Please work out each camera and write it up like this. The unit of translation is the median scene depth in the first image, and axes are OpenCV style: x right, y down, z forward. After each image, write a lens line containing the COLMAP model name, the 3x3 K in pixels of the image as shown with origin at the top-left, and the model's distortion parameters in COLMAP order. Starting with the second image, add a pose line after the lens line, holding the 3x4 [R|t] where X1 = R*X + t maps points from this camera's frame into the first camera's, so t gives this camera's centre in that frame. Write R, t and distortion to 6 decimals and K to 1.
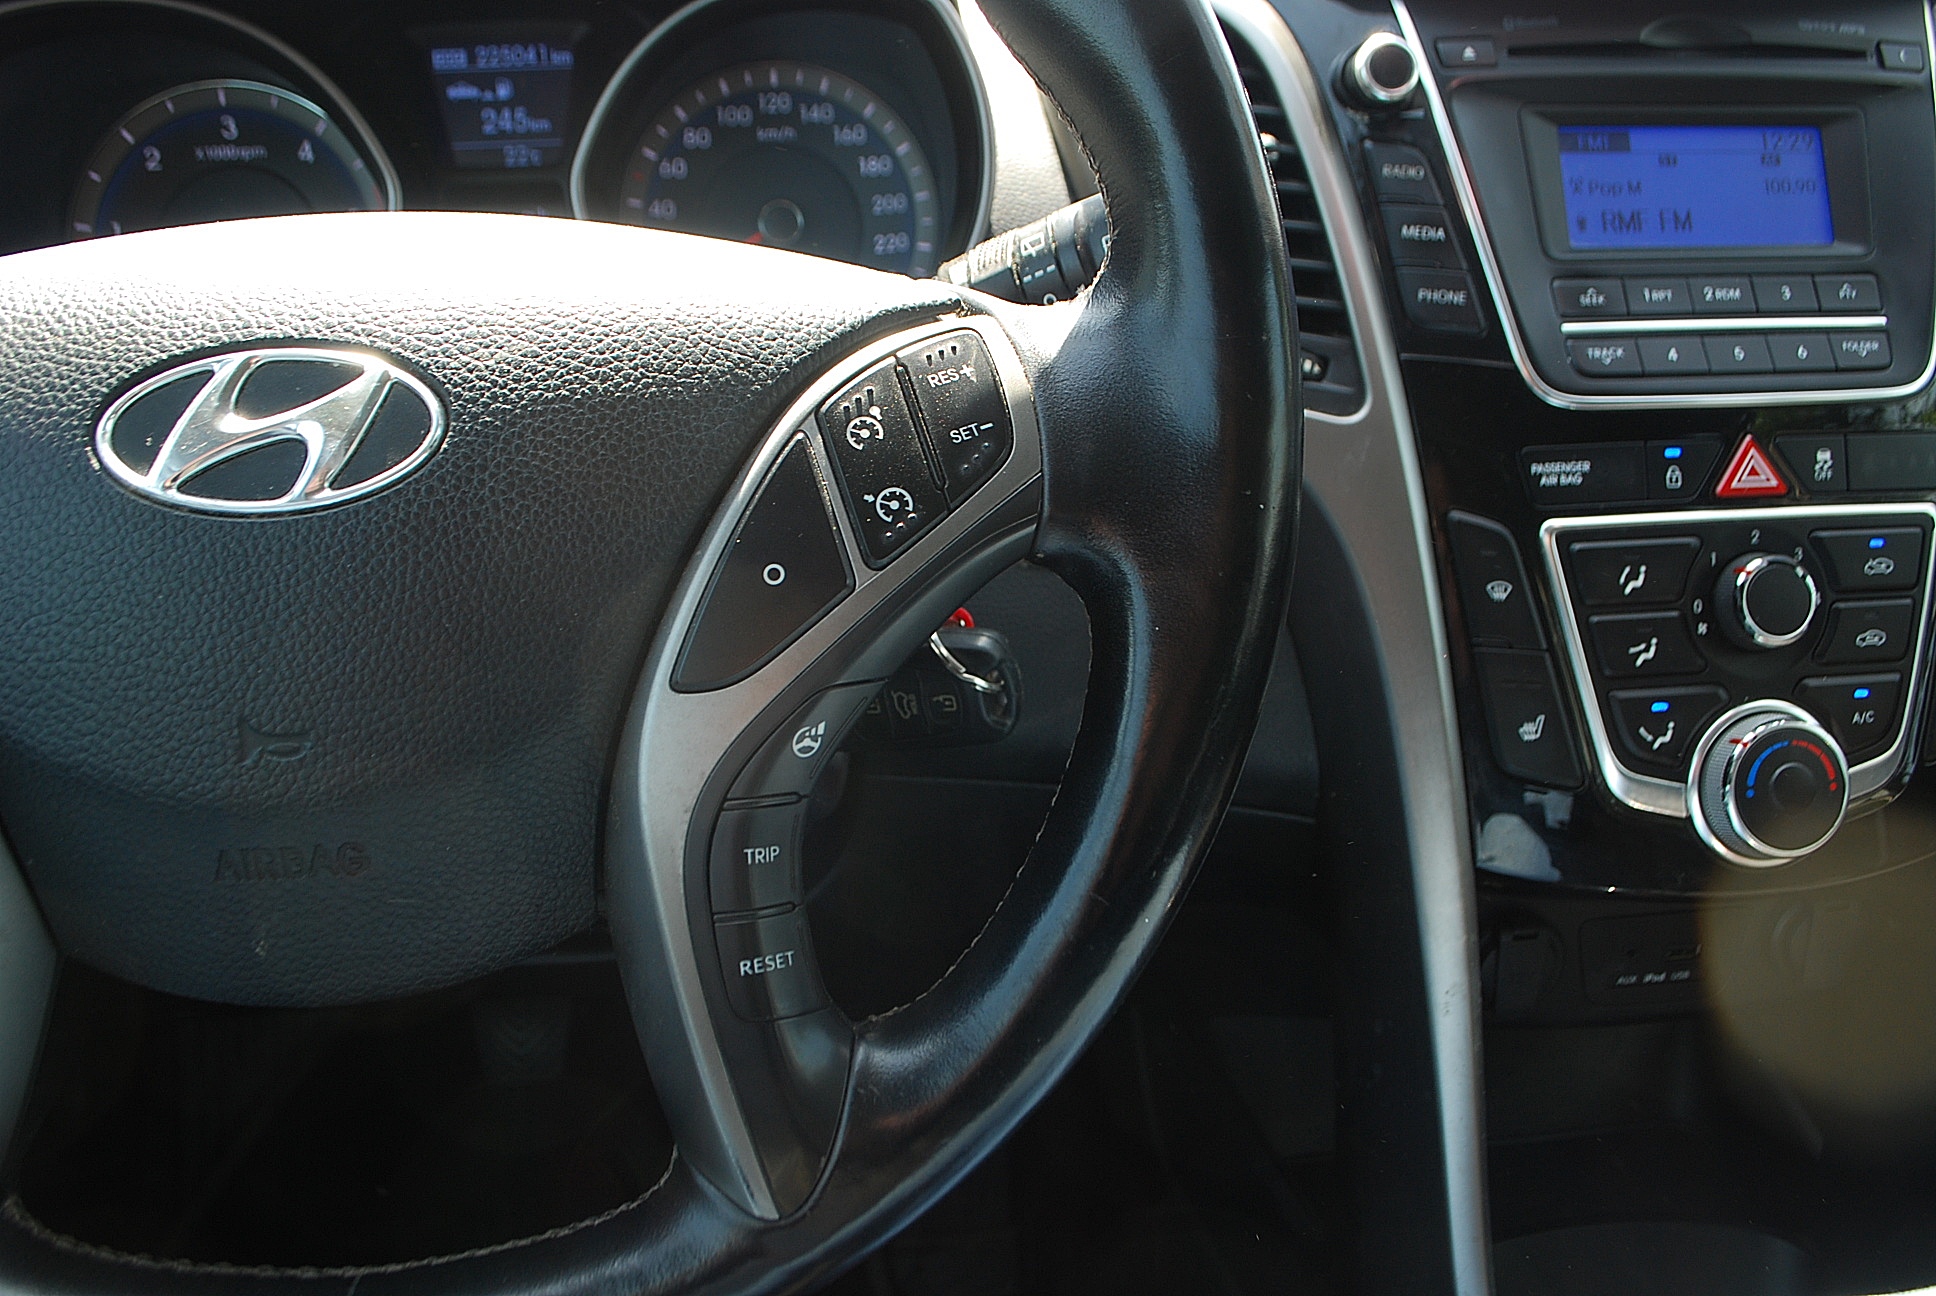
lens RADIAL K [[1606.2, 0, 981.9], [0, 1606.2, 680.0], [0, 0, 1]] dist [-0.083501, 0.012578]
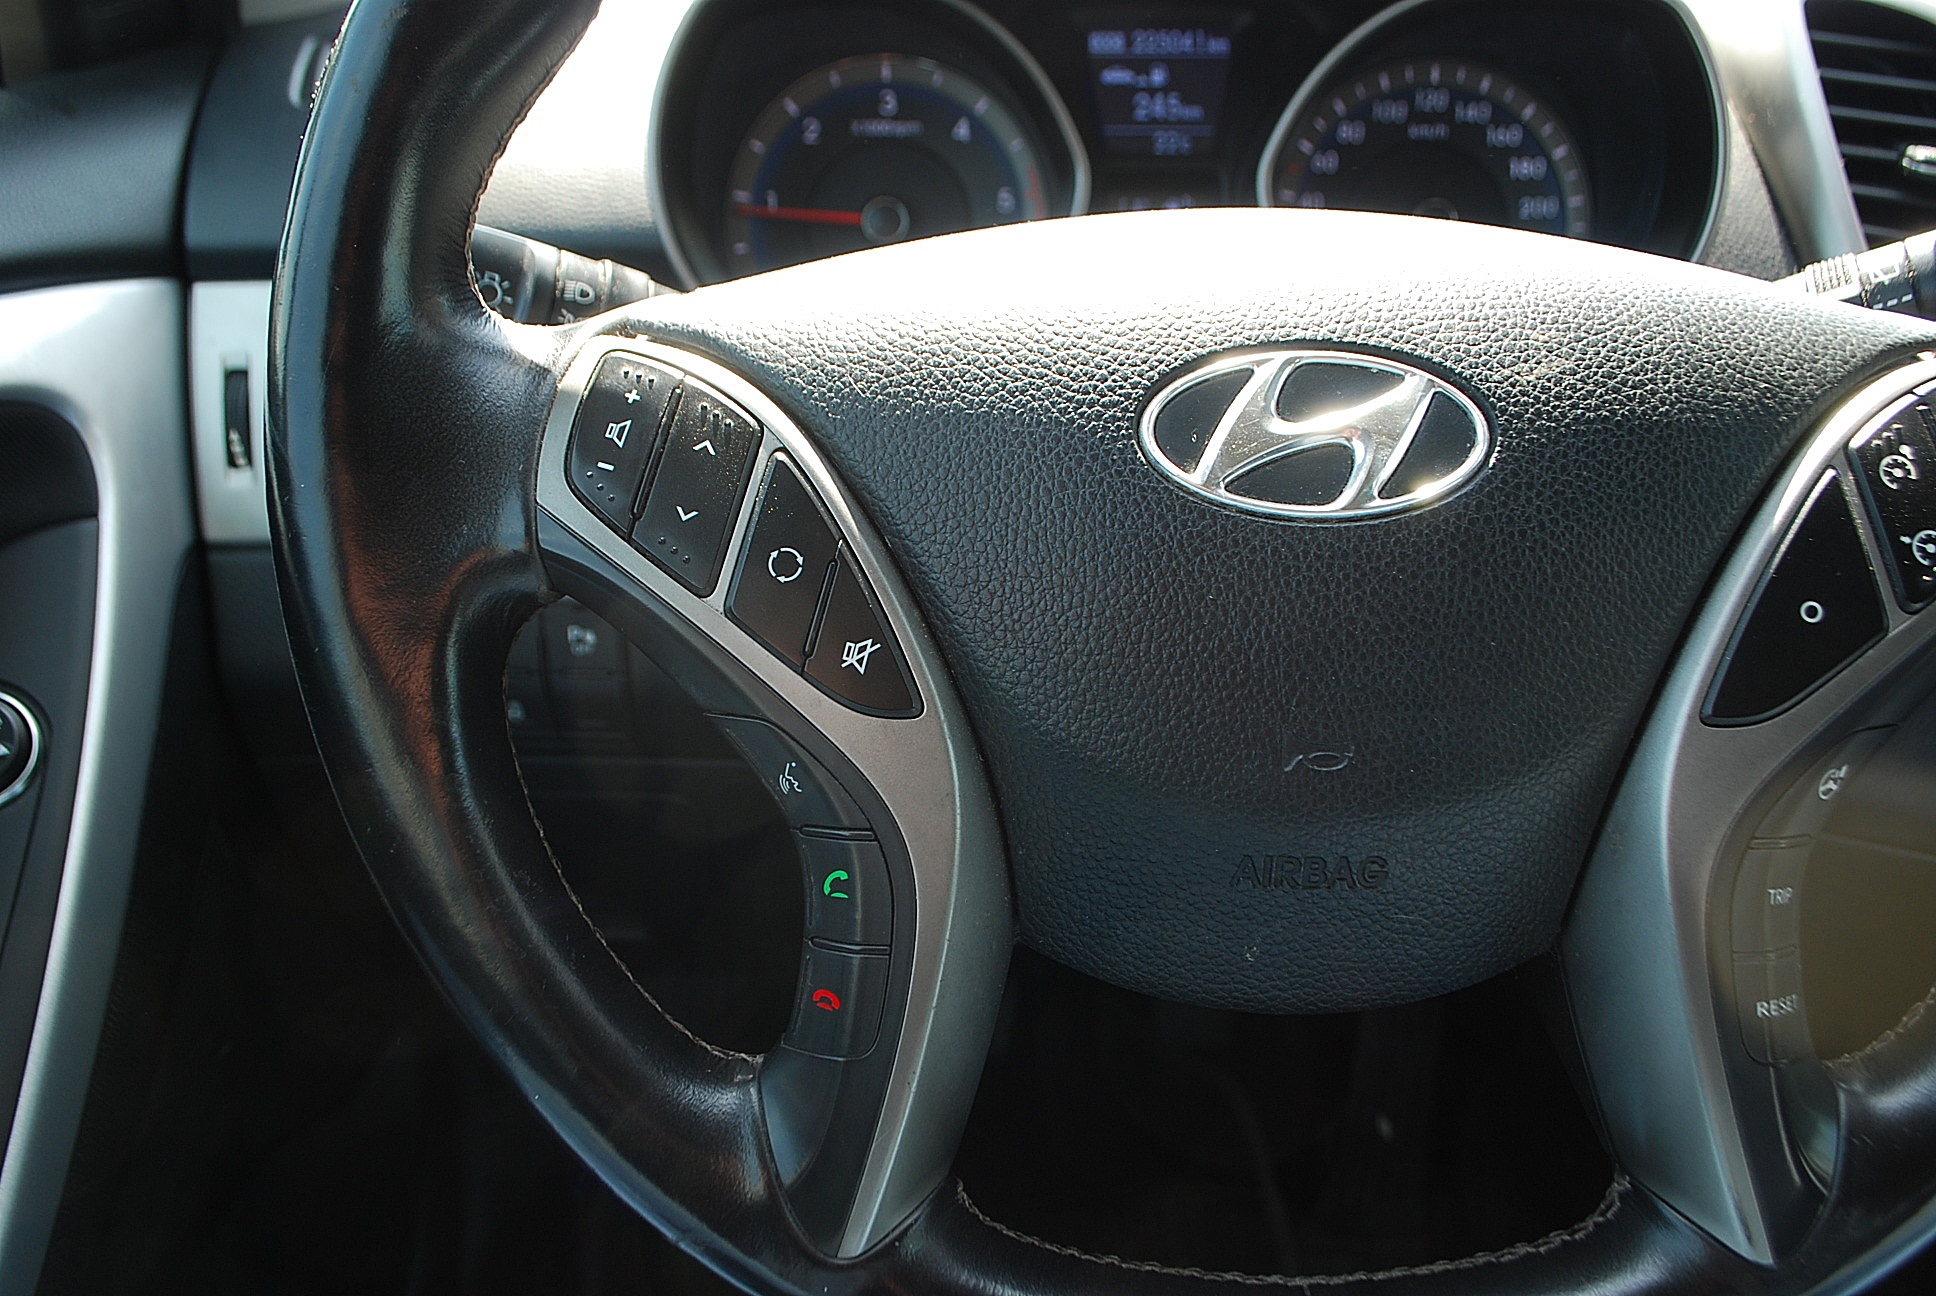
lens RADIAL K [[1606.2, 0, 1012.3], [0, 1606.2, 682.3], [0, 0, 1]] dist [-0.083501, 0.012578]
pose [[0.989762, 0.065379, -0.126870, -0.279792], [-0.063571, 0.997810, 0.018251, -0.005373], [0.127785, -0.009999, 0.991751, -0.009806]]
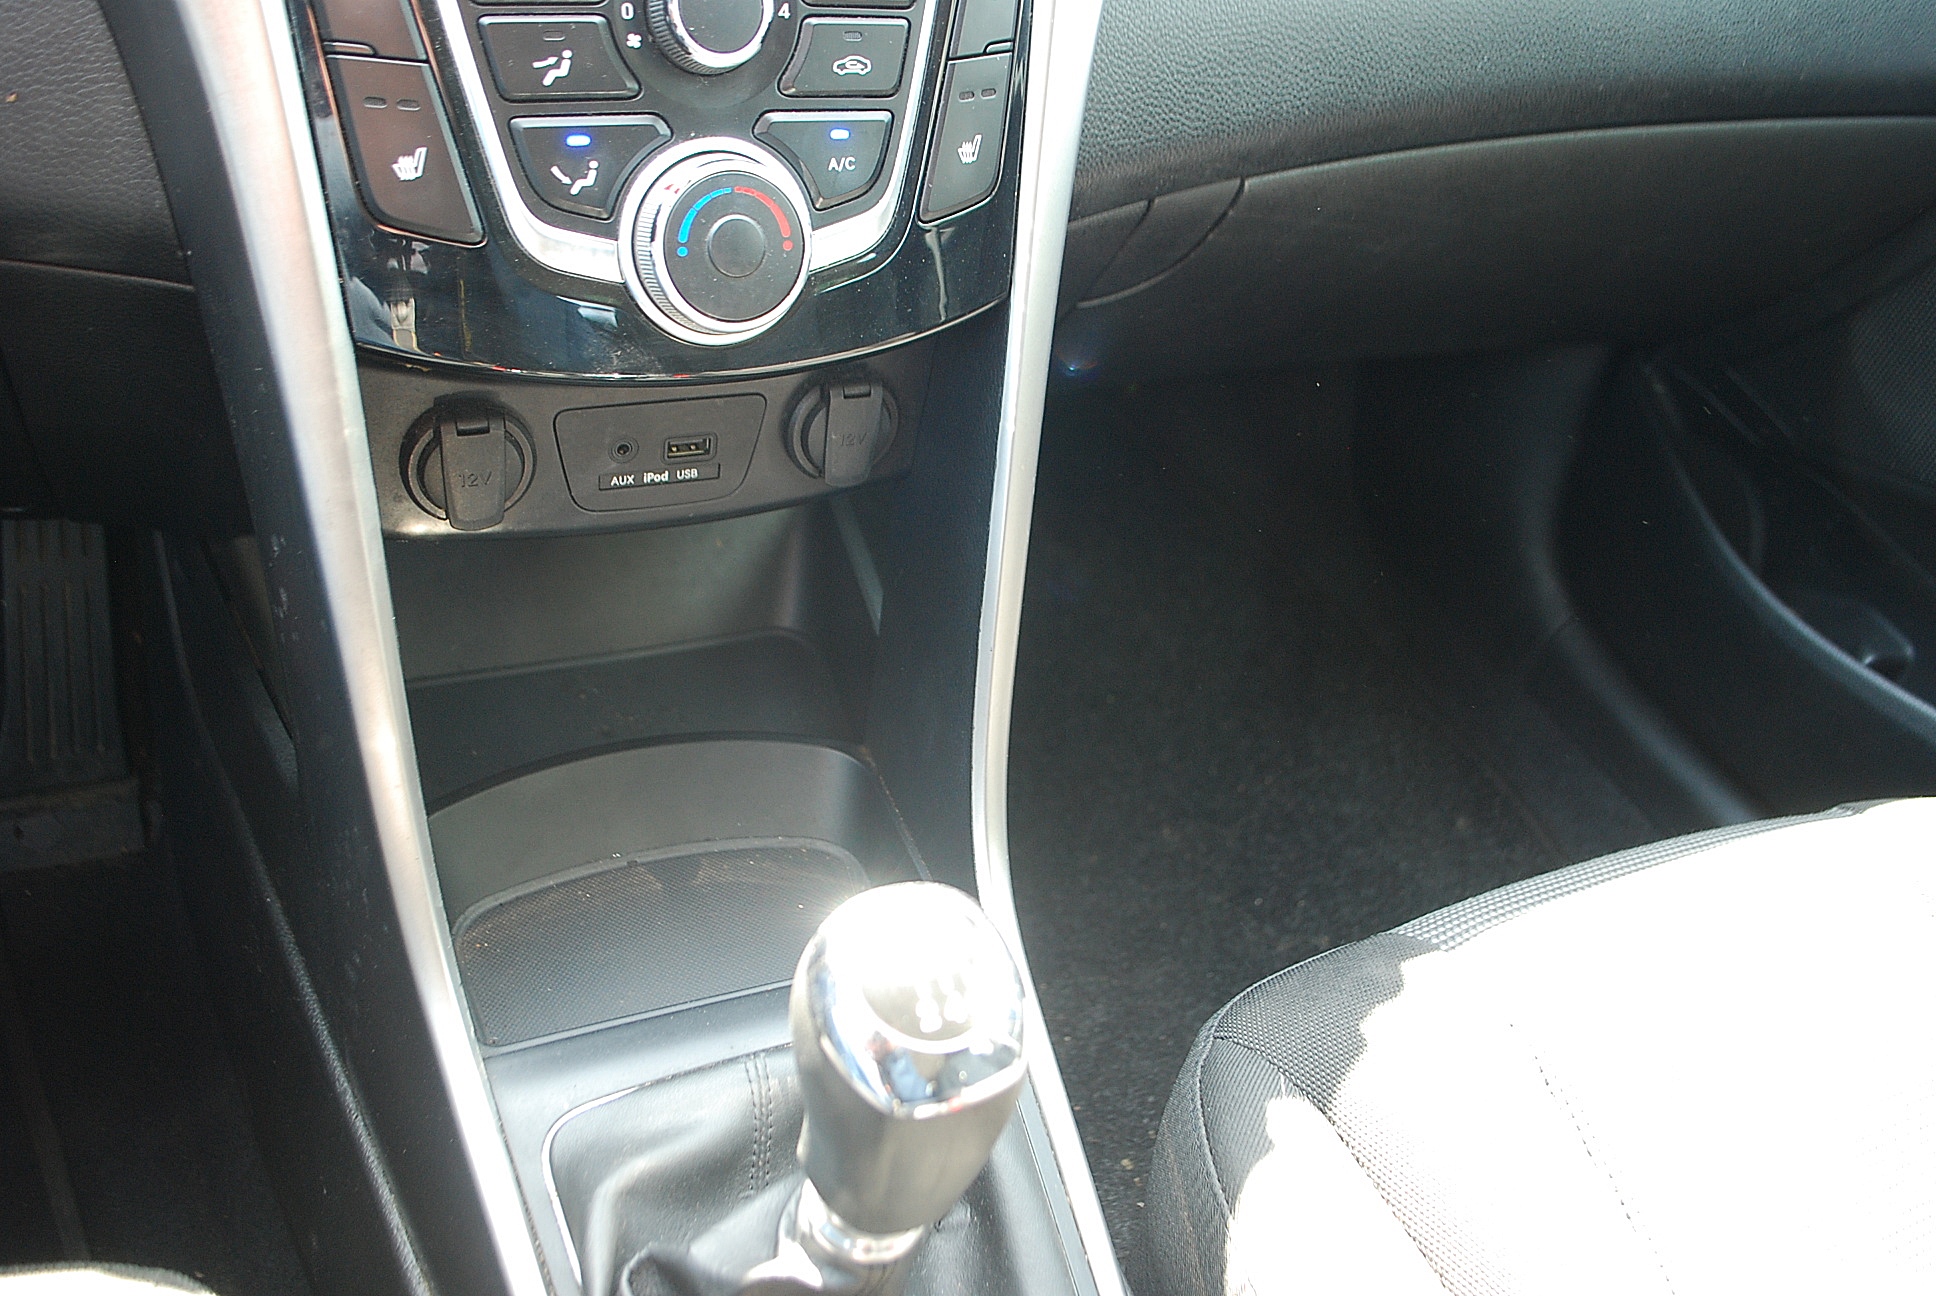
lens RADIAL K [[1606.2, 0, 956.2], [0, 1606.2, 669.5], [0, 0, 1]] dist [-0.083501, 0.012578]
pose [[0.940937, -0.065767, 0.332134, 0.324746], [-0.034402, 0.957307, 0.287019, 0.036453], [-0.336831, -0.281493, 0.898503, 0.142246]]
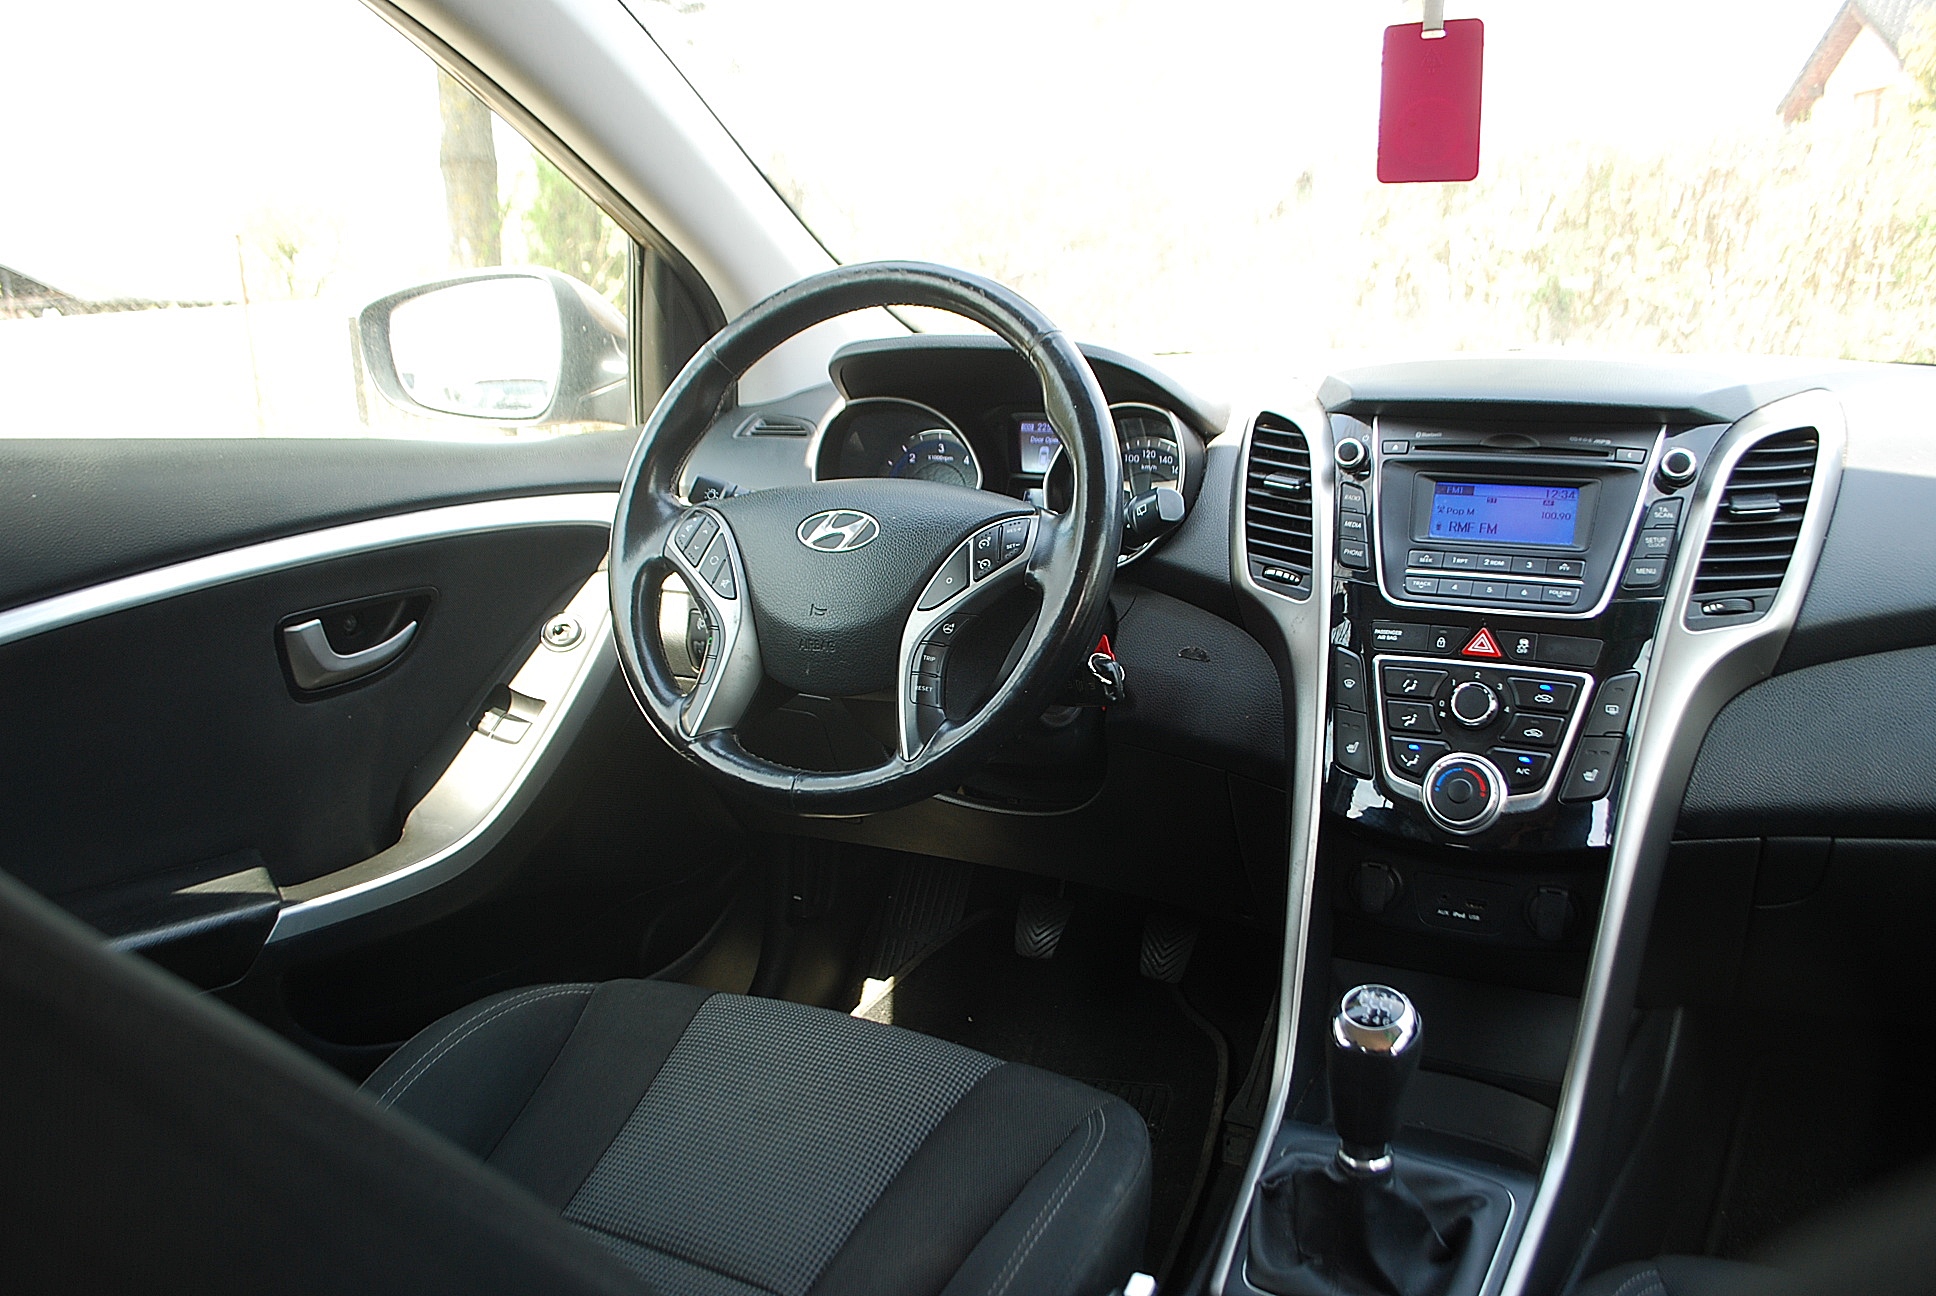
lens RADIAL K [[1532.5, 0, 969.1], [0, 1532.5, 650.5], [0, 0, 1]] dist [-0.046397, -0.012479]
pose [[0.826945, 0.122023, -0.548882, 1.038603], [-0.232061, 0.963219, -0.135489, 0.306352], [0.512161, 0.239416, 0.824846, -1.012182]]
